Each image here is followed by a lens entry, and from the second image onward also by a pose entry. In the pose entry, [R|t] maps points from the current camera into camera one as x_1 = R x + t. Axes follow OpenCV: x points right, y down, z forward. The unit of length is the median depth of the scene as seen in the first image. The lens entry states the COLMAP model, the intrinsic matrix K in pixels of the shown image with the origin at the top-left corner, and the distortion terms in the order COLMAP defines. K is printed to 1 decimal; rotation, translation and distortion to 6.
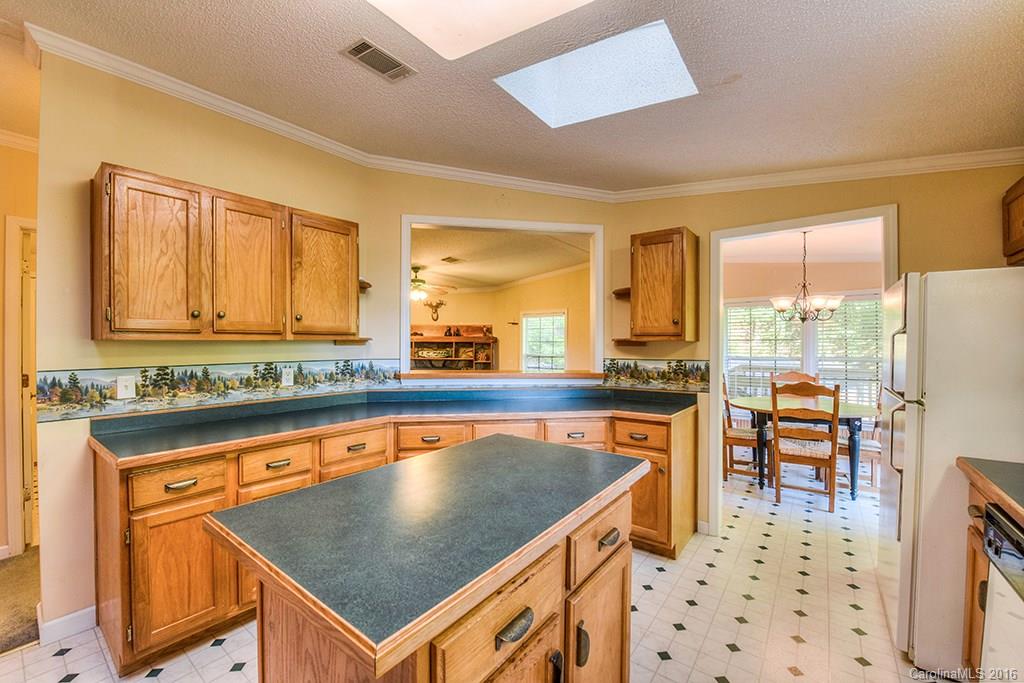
lens RADIAL K [[408.2, 0, 518.0], [0, 408.2, 342.0], [0, 0, 1]] dist [-0.000176, -0.000046]
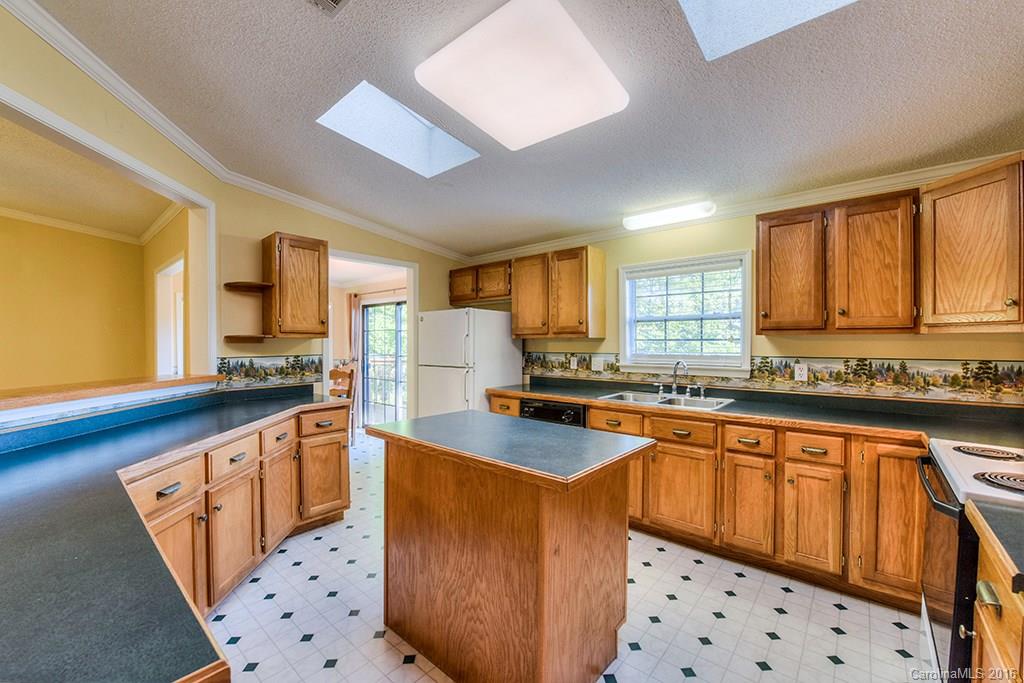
lens RADIAL K [[408.2, 0, 518.0], [0, 408.2, 342.0], [0, 0, 1]] dist [-0.000176, -0.000046]
pose [[0.064137, 0.007289, 0.997914, -0.653524], [0.003150, 0.999967, -0.007507, 0.017065], [-0.997936, 0.003625, 0.064112, 0.335473]]
